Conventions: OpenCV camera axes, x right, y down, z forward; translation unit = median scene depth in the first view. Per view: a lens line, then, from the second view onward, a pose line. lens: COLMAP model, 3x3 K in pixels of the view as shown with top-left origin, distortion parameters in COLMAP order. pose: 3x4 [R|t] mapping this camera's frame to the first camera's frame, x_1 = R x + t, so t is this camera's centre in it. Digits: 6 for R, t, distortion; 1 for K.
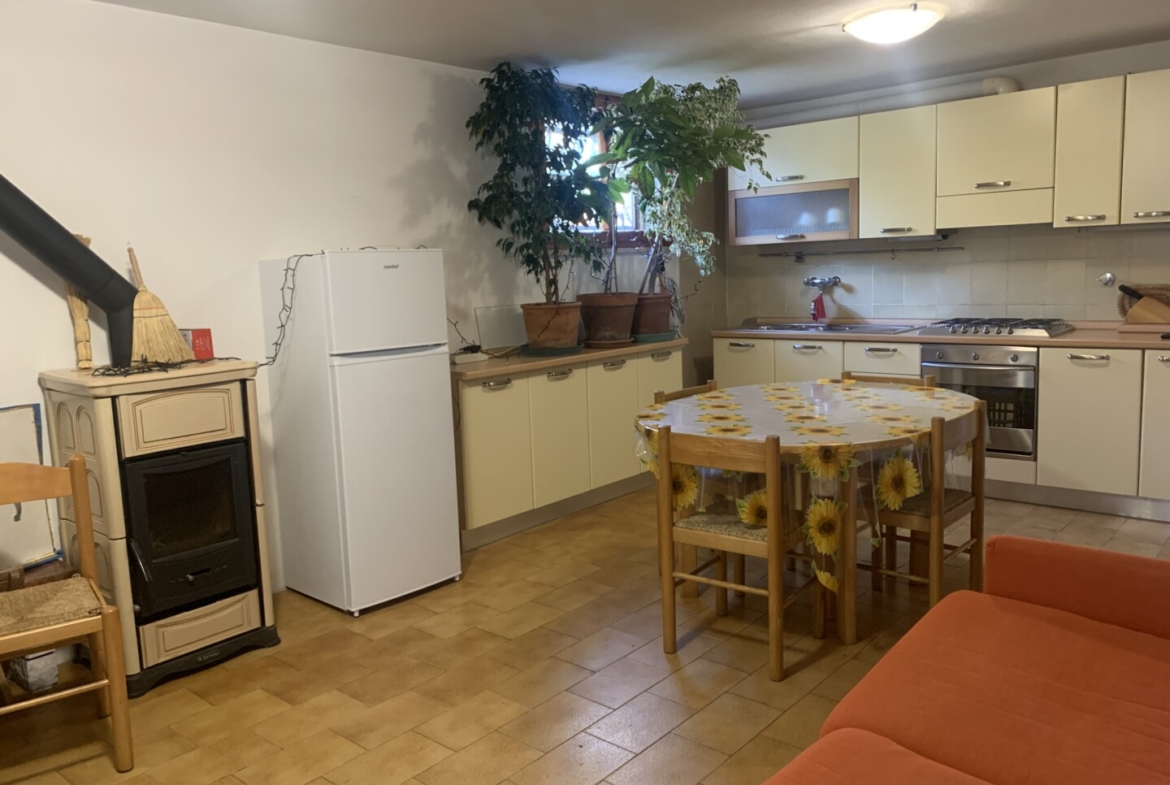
lens RADIAL K [[886.8, 0, 573.5], [0, 886.8, 392.1], [0, 0, 1]] dist [0.035516, -0.049115]
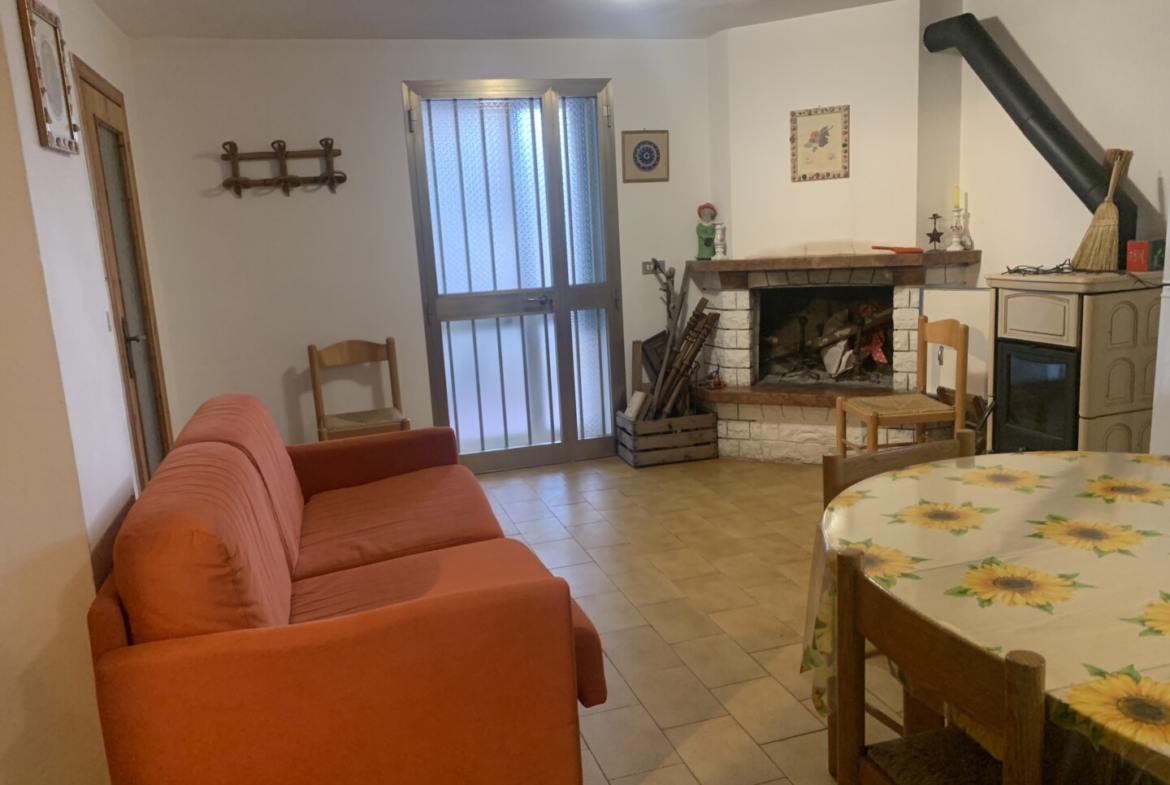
lens RADIAL K [[889.9, 0, 579.6], [0, 889.9, 400.8], [0, 0, 1]] dist [0.023892, -0.042328]
pose [[-0.527305, 0.228290, -0.818433, 0.789342], [-0.043860, 0.954632, 0.294540, -0.168973], [0.848543, 0.191208, -0.493370, 0.999542]]
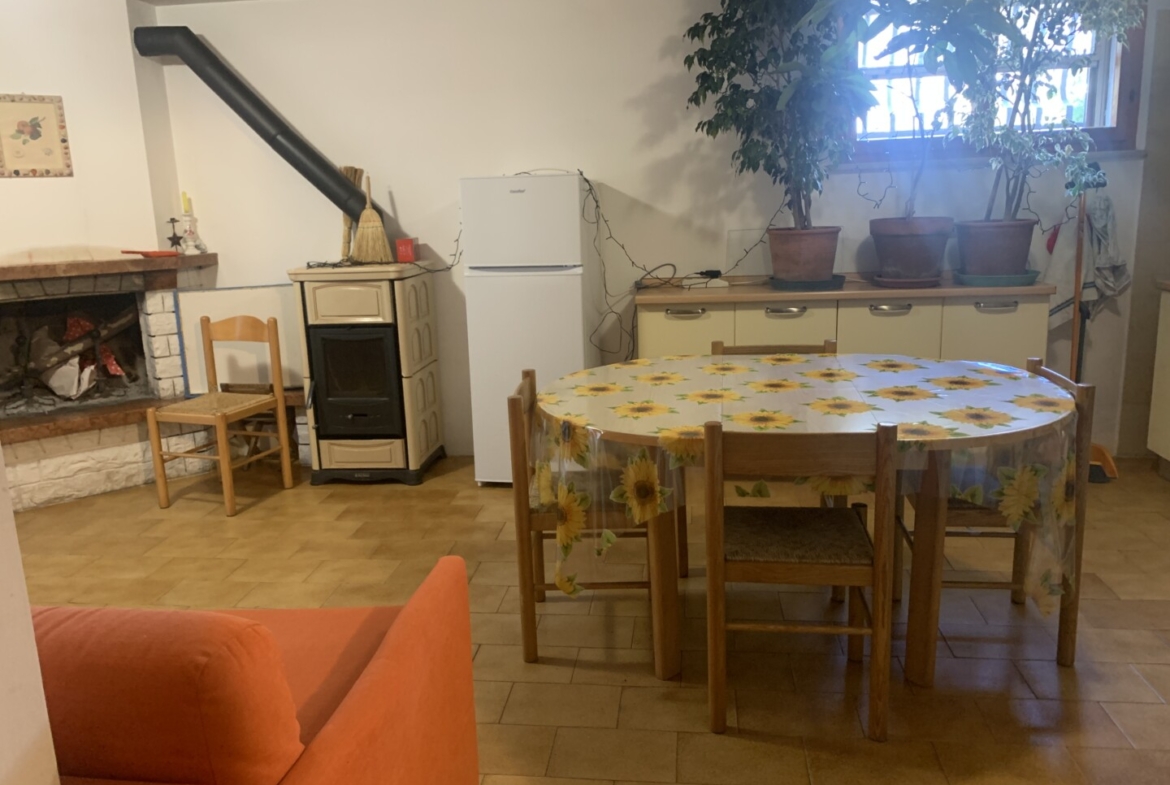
lens RADIAL K [[886.8, 0, 573.5], [0, 886.8, 392.1], [0, 0, 1]] dist [0.035516, -0.049115]
pose [[0.558527, 0.194457, -0.806371, 0.828310], [-0.103025, 0.980868, 0.165177, -0.091383], [0.823064, -0.009179, 0.567875, 0.459304]]
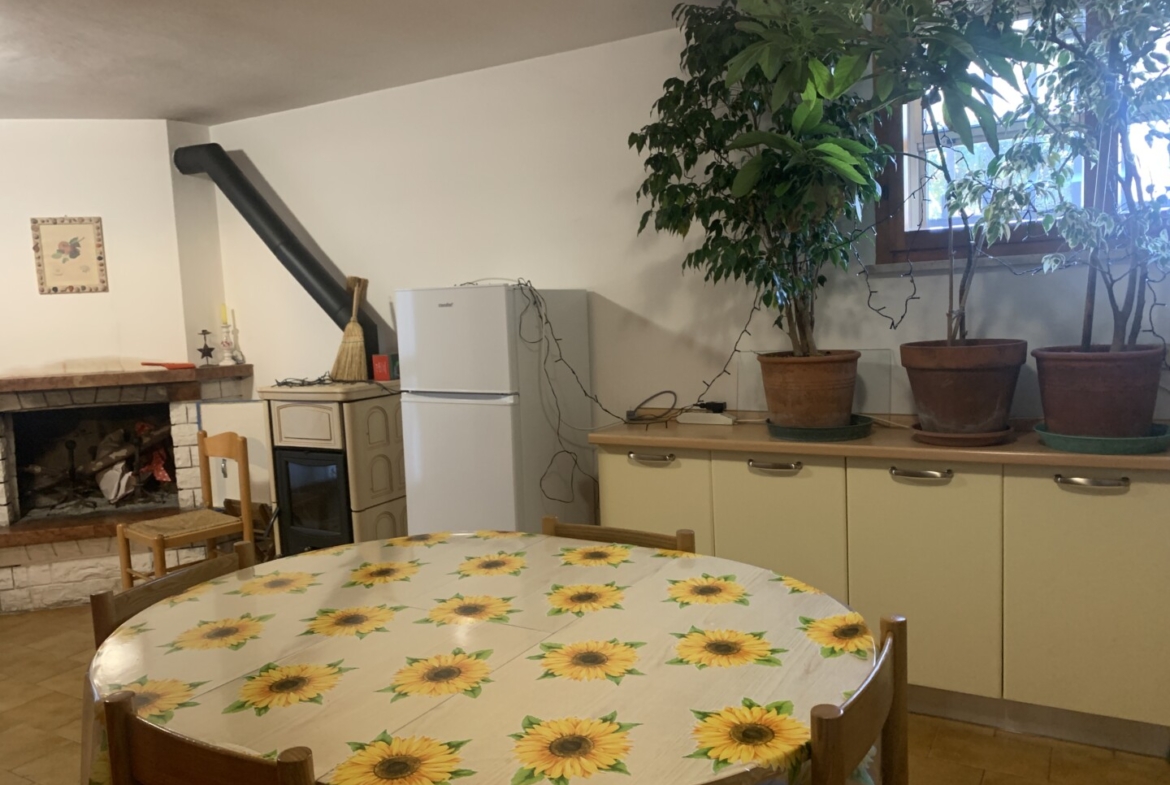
lens RADIAL K [[891.7, 0, 582.1], [0, 891.7, 403.7], [0, 0, 1]] dist [0.030257, -0.049931]
pose [[0.199622, 0.139014, -0.969962, 0.798364], [-0.102543, 0.987414, 0.120411, -0.177819], [0.974493, 0.075426, 0.211364, 1.019056]]
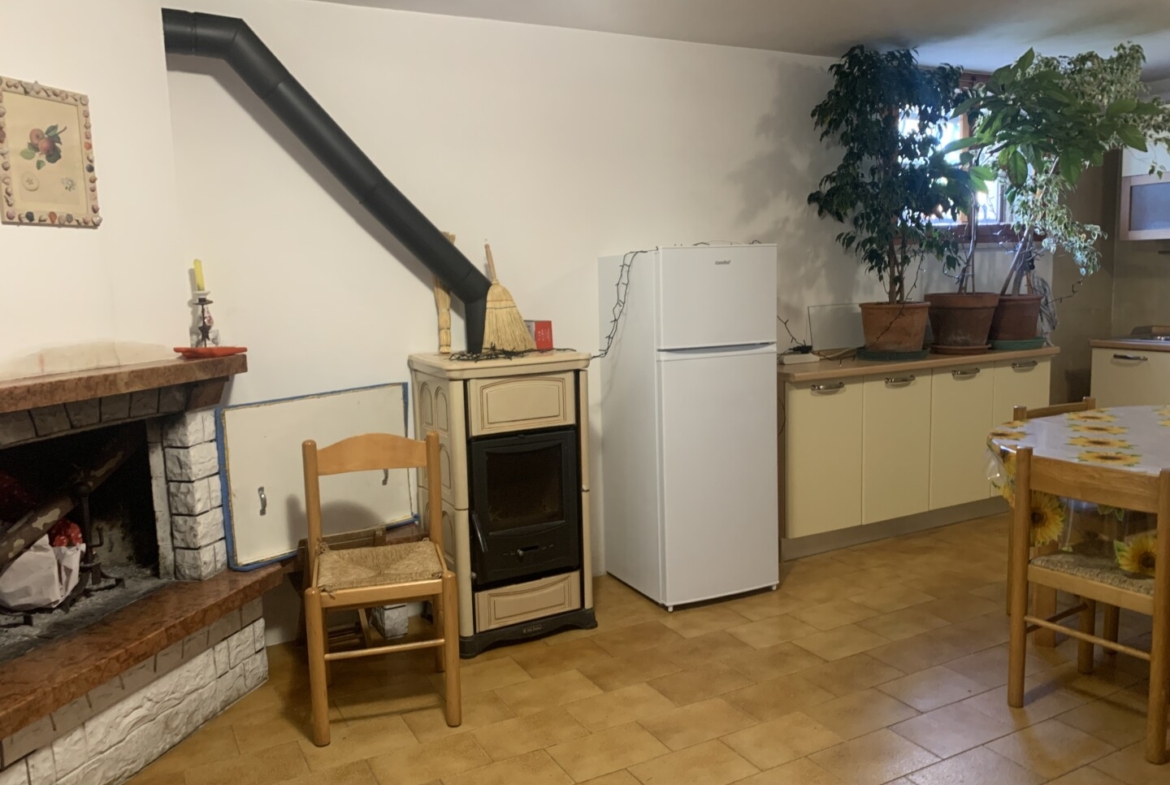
lens RADIAL K [[895.4, 0, 581.7], [0, 895.4, 387.7], [0, 0, 1]] dist [0.008500, -0.008316]
pose [[0.935772, 0.055259, -0.348250, -0.000323], [-0.056366, 0.998386, 0.006959, -0.001018], [0.348072, 0.013117, 0.937376, 0.021152]]
